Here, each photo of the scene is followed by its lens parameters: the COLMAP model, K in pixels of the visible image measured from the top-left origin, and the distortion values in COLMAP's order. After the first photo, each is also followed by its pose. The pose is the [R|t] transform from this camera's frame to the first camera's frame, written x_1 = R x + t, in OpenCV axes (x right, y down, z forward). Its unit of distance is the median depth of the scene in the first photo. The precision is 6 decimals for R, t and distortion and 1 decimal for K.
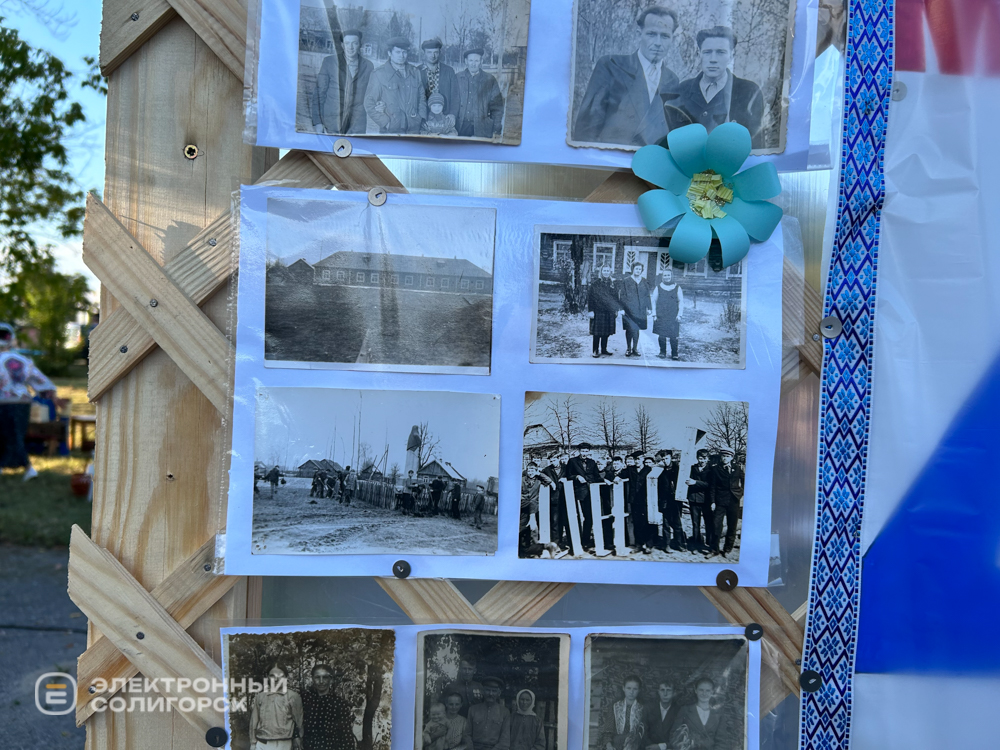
lens RADIAL K [[762.8, 0, 500.0], [0, 762.8, 375.0], [0, 0, 1]] dist [0.038629, -0.044115]
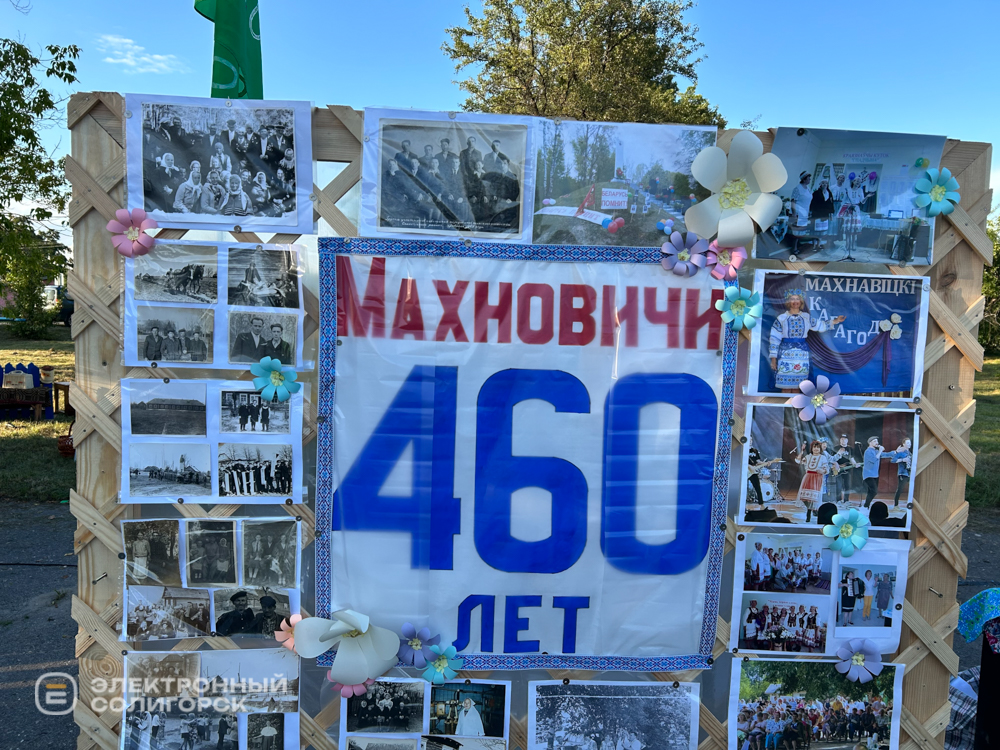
lens RADIAL K [[747.1, 0, 500.0], [0, 747.1, 375.0], [0, 0, 1]] dist [0.011243, -0.003035]
pose [[0.999431, -0.015932, 0.029717, 1.065087], [0.014028, 0.997902, 0.063209, -0.418840], [-0.030661, -0.062756, 0.997558, -1.989907]]
